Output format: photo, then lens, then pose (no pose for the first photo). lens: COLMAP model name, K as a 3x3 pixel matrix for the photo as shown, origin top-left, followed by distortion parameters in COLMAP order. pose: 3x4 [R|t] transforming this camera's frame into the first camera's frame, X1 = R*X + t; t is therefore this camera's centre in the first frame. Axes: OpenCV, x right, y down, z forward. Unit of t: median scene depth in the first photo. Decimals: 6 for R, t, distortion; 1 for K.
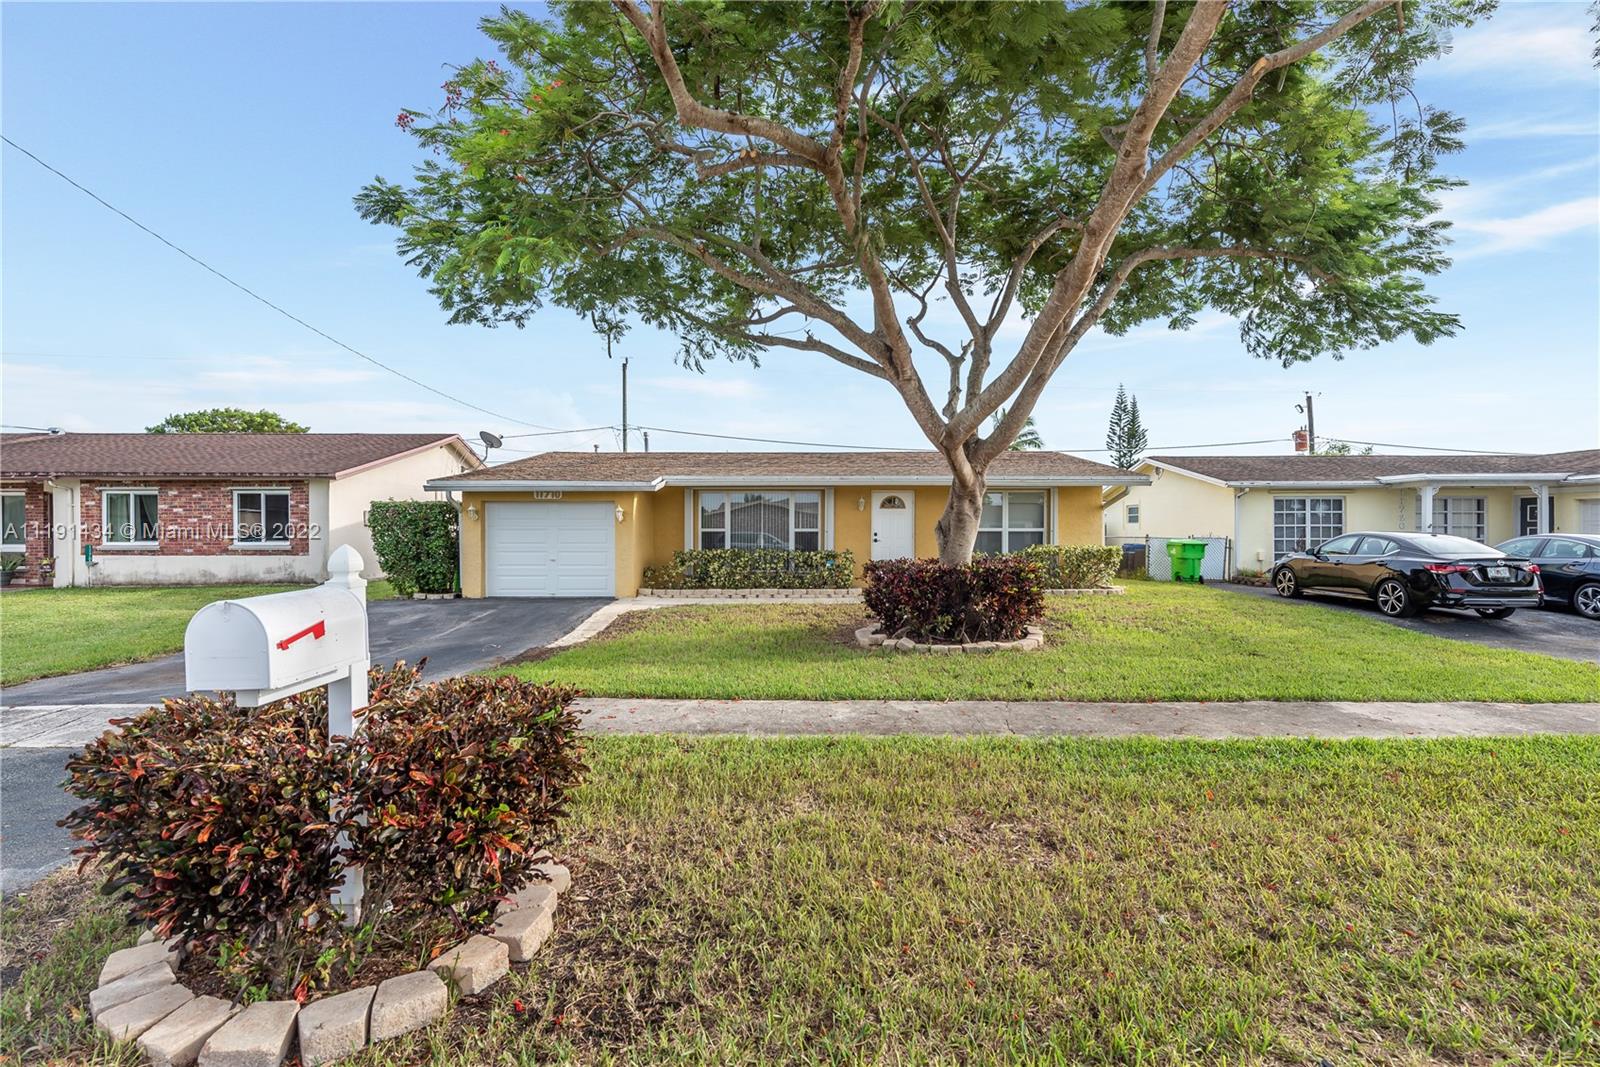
lens RADIAL K [[735.7, 0, 796.0], [0, 735.7, 530.2], [0, 0, 1]] dist [0.001579, 0.000178]
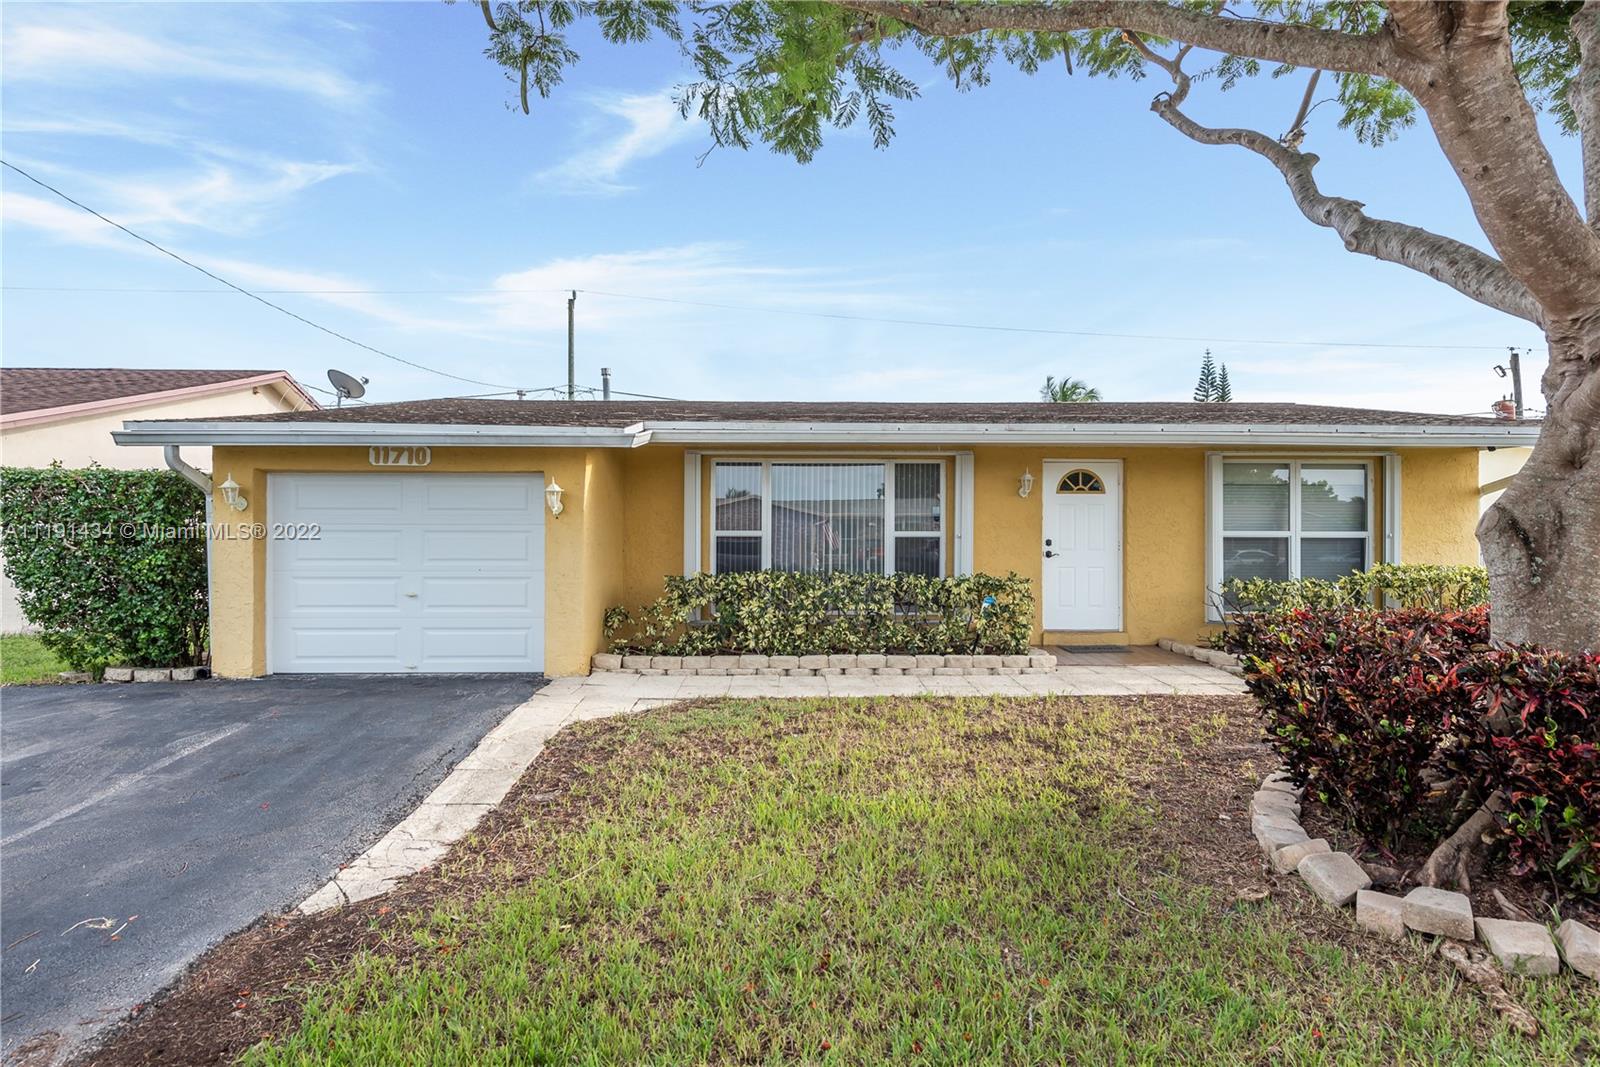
lens RADIAL K [[880.1, 0, 802.2], [0, 880.1, 537.8], [0, 0, 1]] dist [0.002072, -0.000134]
pose [[0.999665, 0.002669, 0.025758, -0.091952], [-0.002725, 0.999994, 0.002130, 0.001321], [-0.025752, -0.002199, 0.999666, 0.416029]]
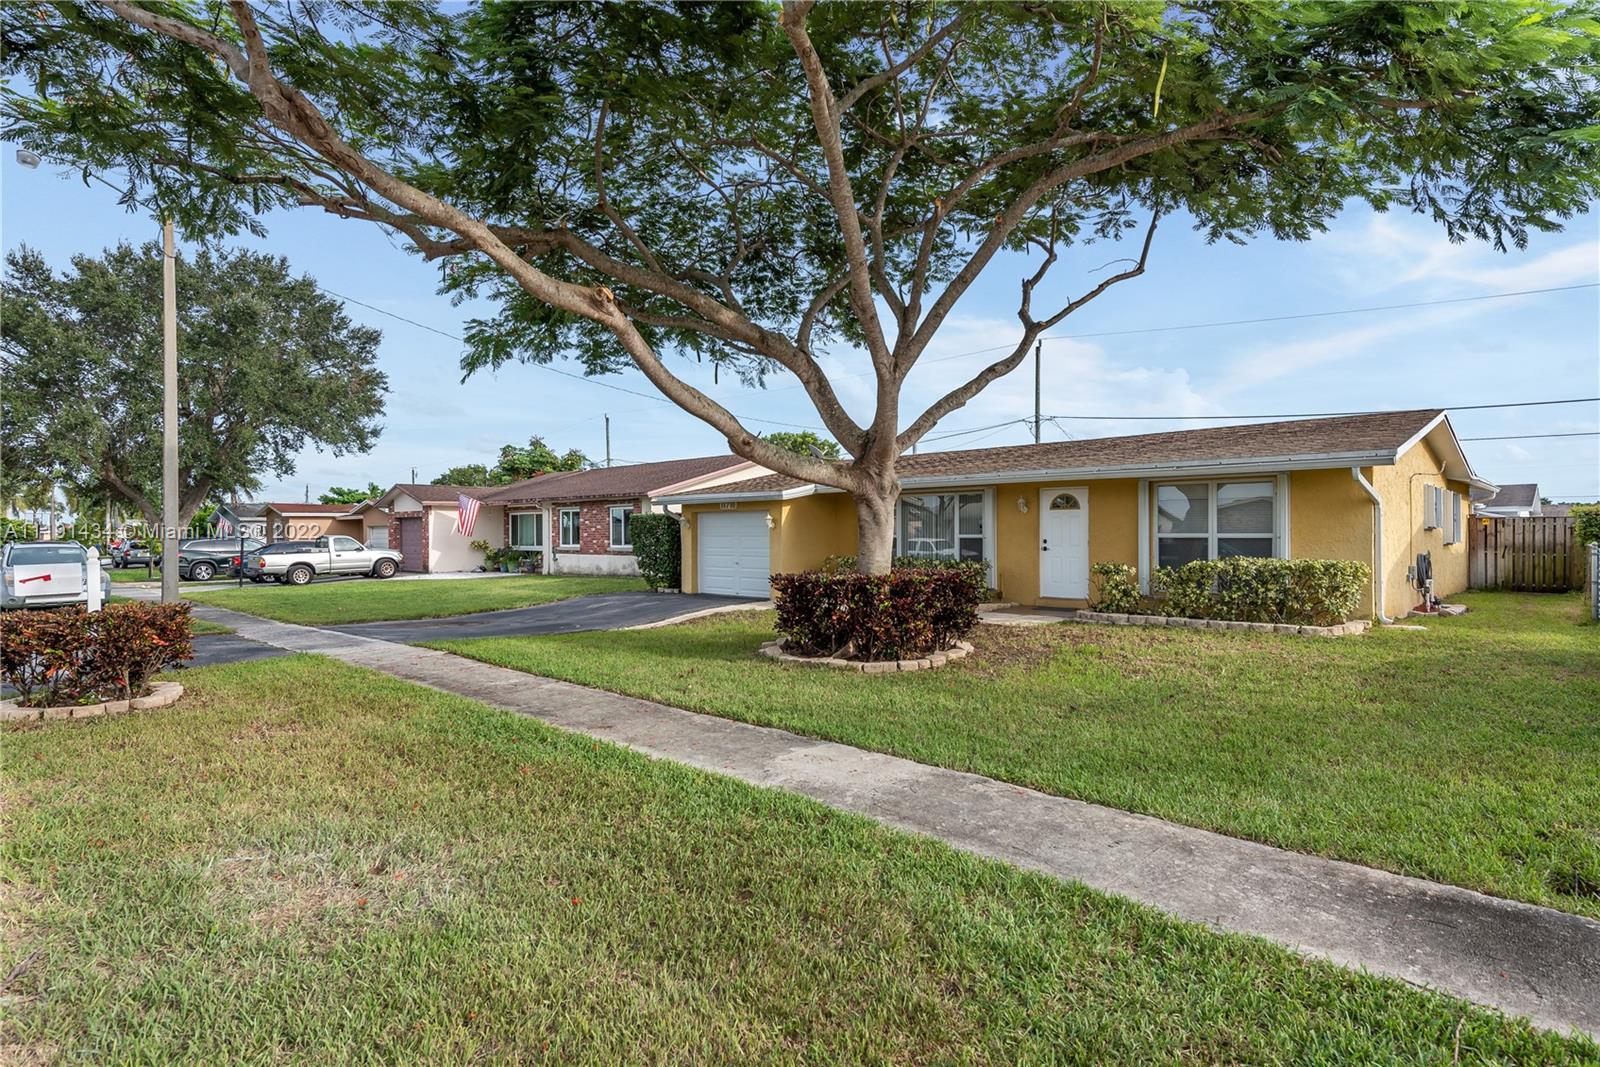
lens RADIAL K [[854.5, 0, 800.5], [0, 854.5, 538.6], [0, 0, 1]] dist [-0.000551, 0.000054]
pose [[0.707823, 0.001682, -0.706388, 0.649466], [0.002383, 0.999986, 0.004769, -0.002862], [0.706386, -0.005059, 0.707809, 0.135932]]
